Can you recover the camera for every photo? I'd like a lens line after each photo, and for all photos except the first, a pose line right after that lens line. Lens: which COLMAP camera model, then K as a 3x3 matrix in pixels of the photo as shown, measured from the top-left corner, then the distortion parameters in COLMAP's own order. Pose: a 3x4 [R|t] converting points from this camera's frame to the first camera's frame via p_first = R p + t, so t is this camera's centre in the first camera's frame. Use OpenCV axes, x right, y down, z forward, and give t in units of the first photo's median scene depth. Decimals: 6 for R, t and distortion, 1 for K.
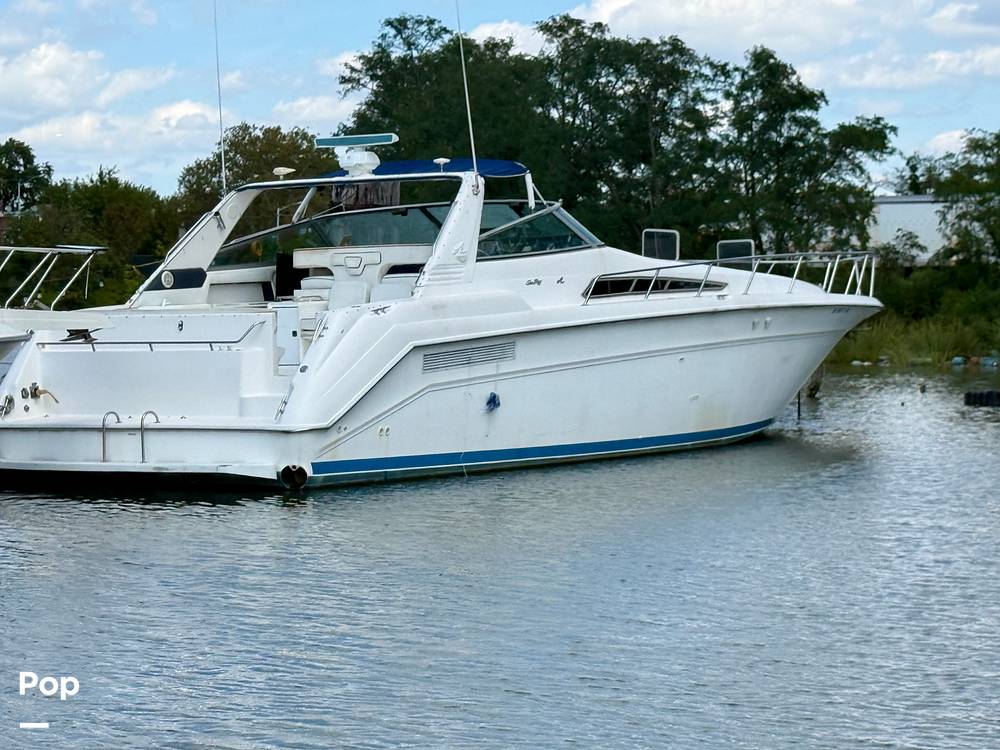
lens RADIAL K [[2647.7, 0, 499.8], [0, 2647.7, 375.1], [0, 0, 1]] dist [0.017470, 0.000000]
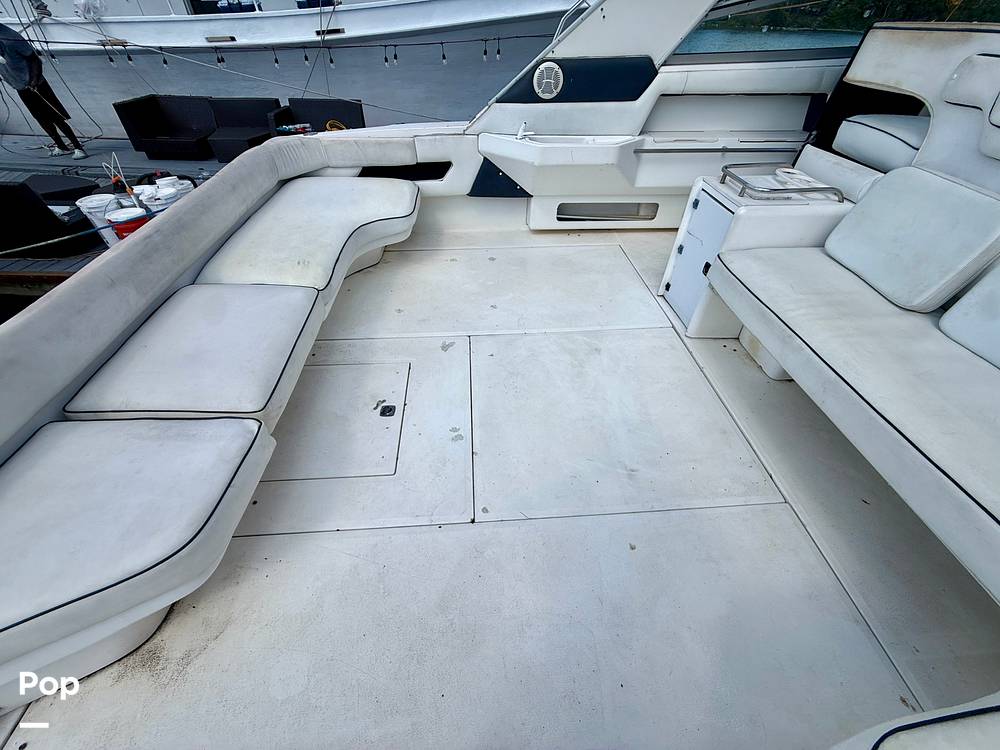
lens RADIAL K [[399.8, 0, 497.1], [0, 399.8, 374.9], [0, 0, 1]] dist [0.000347, 0.000694]
pose [[0.597264, 0.570014, -0.564234, -0.048806], [-0.058876, 0.732756, 0.677940, -0.046246], [0.799881, -0.371689, 0.471209, 0.911556]]
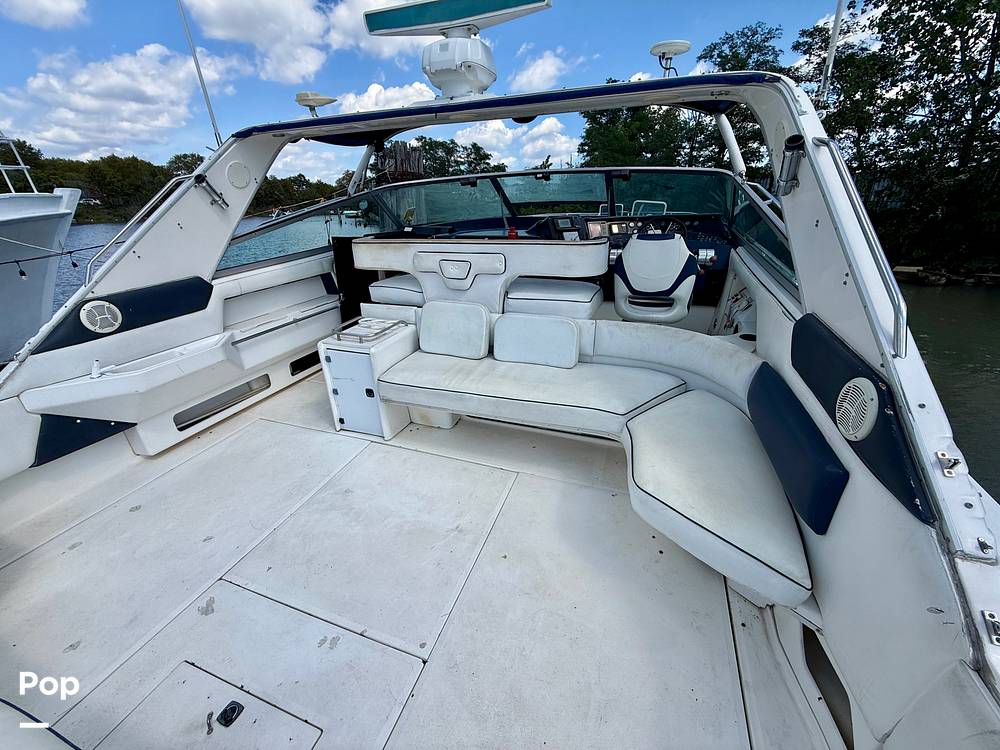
lens RADIAL K [[399.8, 0, 500.7], [0, 399.8, 372.5], [0, 0, 1]] dist [0.000347, 0.000694]
pose [[0.974101, -0.086420, 0.208949, -0.065469], [0.004433, 0.931203, 0.364474, -0.053080], [-0.226071, -0.354108, 0.907469, 0.890433]]
